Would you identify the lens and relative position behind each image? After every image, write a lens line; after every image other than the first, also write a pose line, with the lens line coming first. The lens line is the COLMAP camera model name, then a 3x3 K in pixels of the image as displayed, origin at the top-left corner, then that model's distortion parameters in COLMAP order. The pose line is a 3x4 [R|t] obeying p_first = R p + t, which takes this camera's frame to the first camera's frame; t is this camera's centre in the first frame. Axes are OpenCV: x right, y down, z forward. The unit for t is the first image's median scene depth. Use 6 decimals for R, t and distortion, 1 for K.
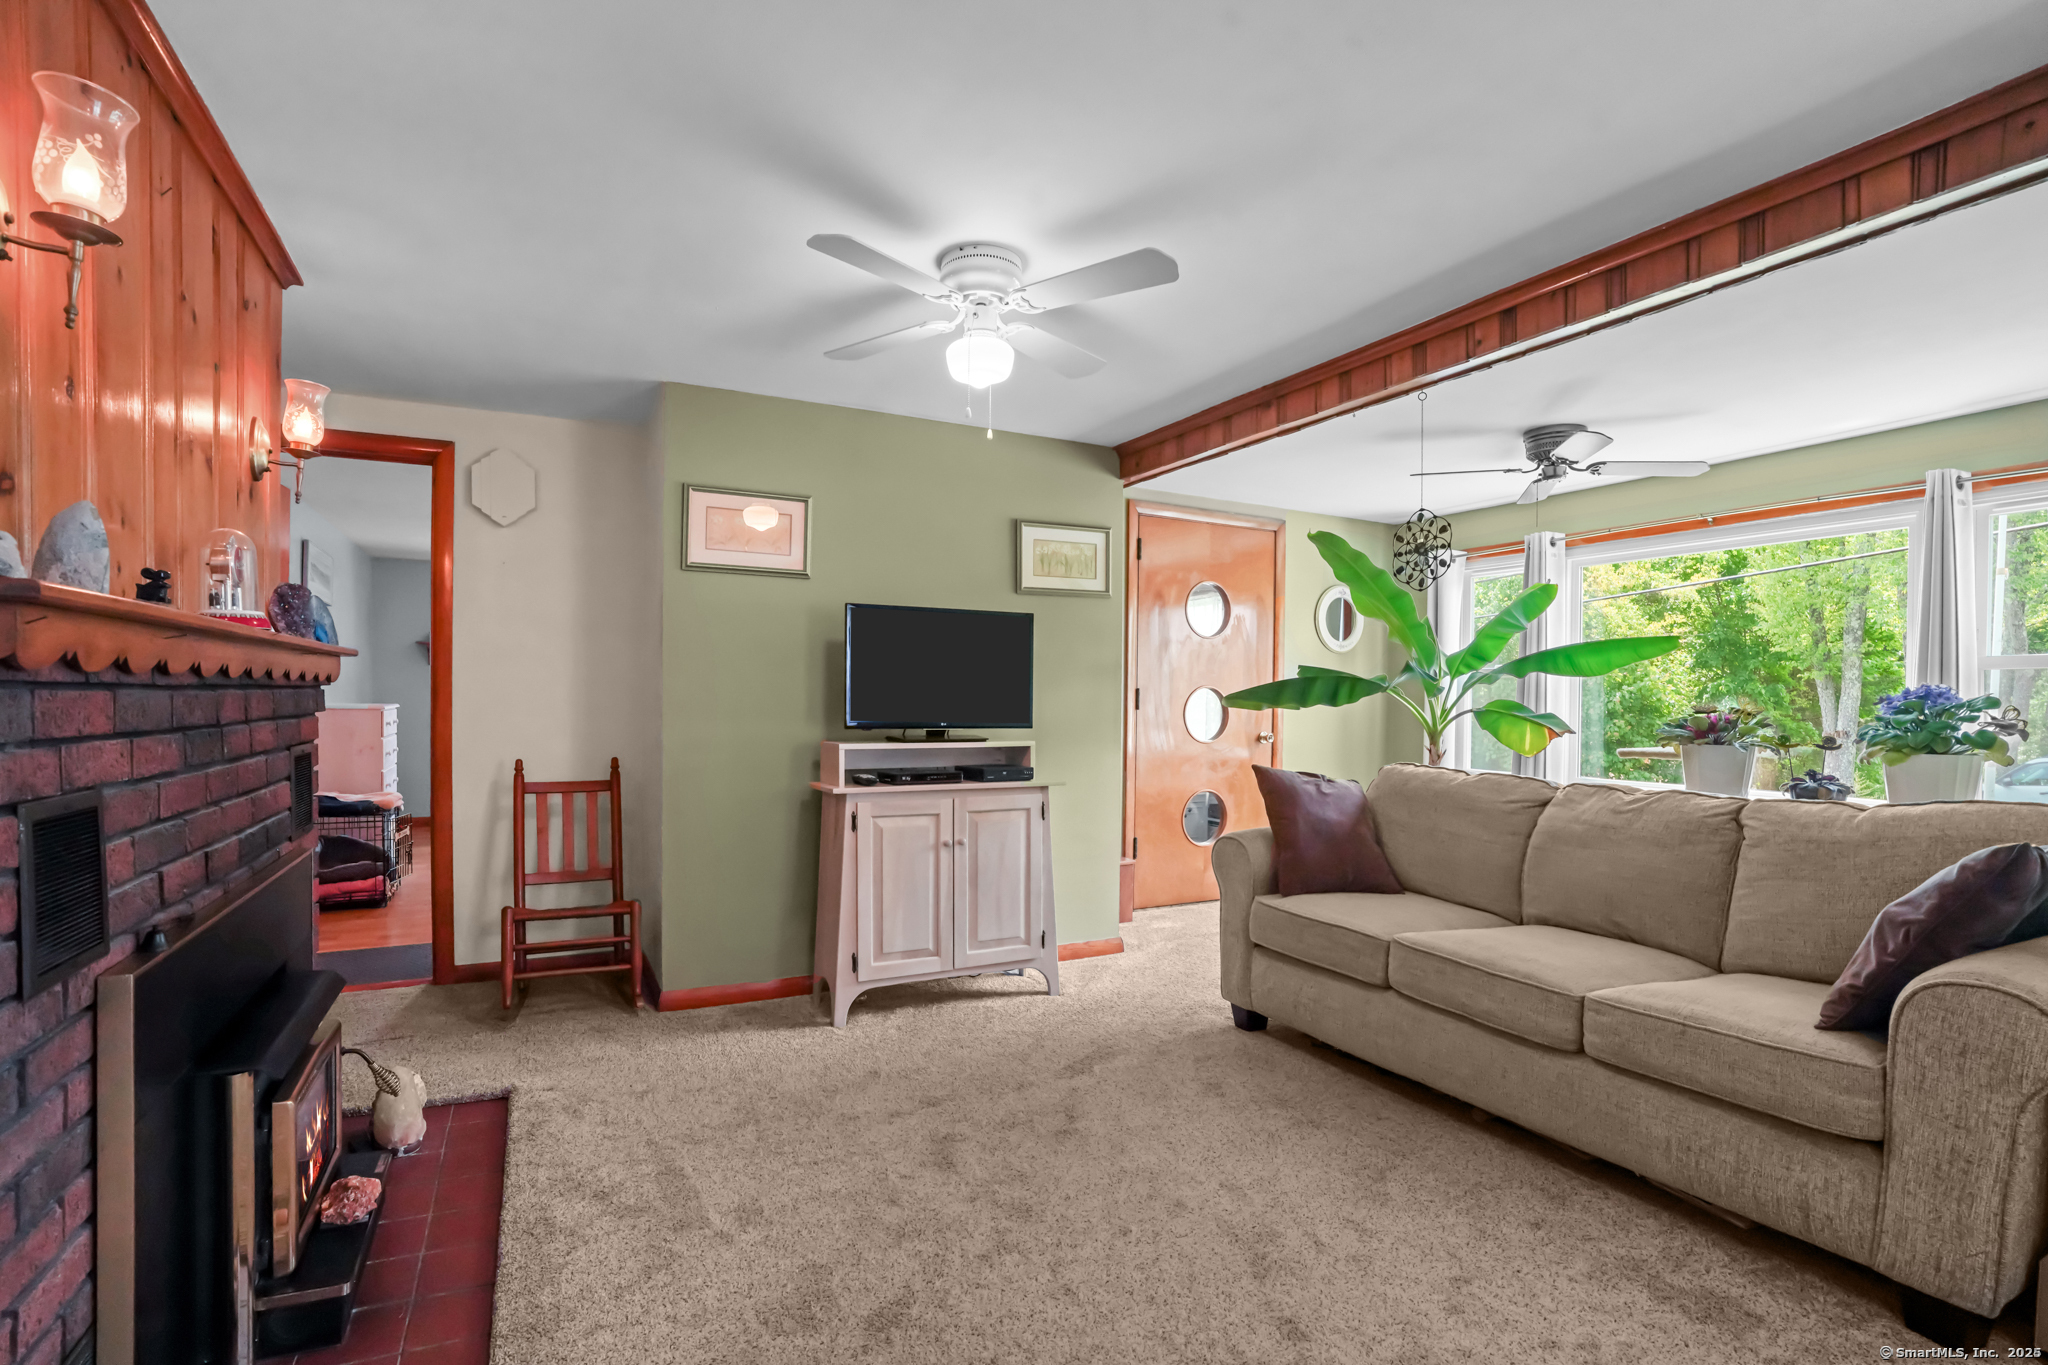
lens RADIAL K [[949.7, 0, 1013.6], [0, 949.7, 715.0], [0, 0, 1]] dist [-0.076400, 0.027666]
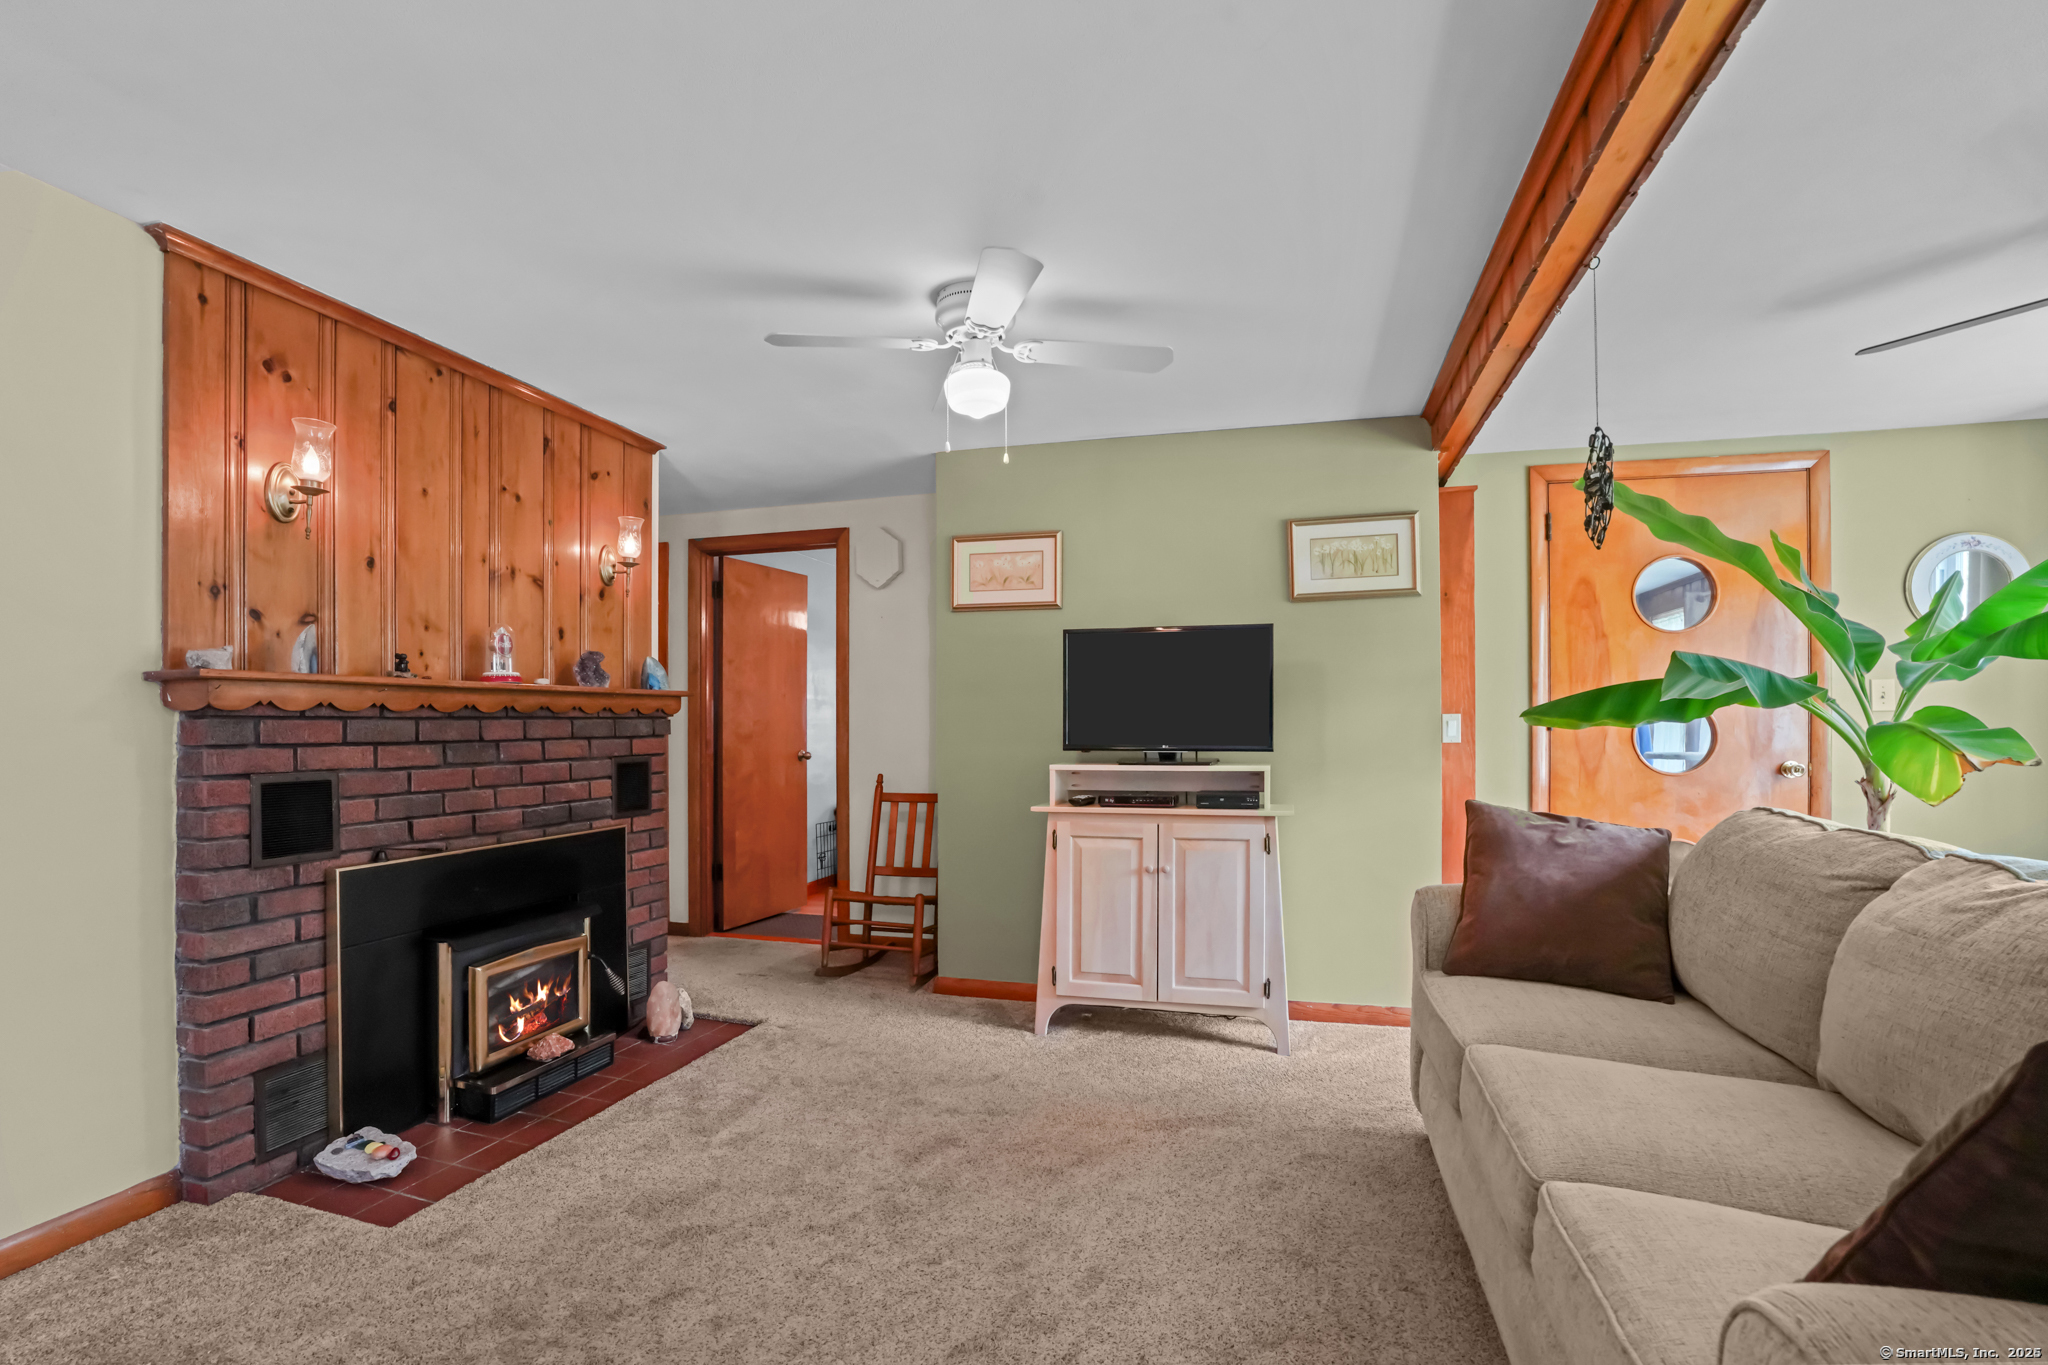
lens RADIAL K [[960.2, 0, 1018.3], [0, 960.2, 726.3], [0, 0, 1]] dist [-0.067235, 0.000206]
pose [[0.732939, -0.011256, -0.680201, 0.500905], [-0.000360, 0.999857, -0.016933, 0.005949], [0.680294, 0.012656, 0.732830, 0.192178]]
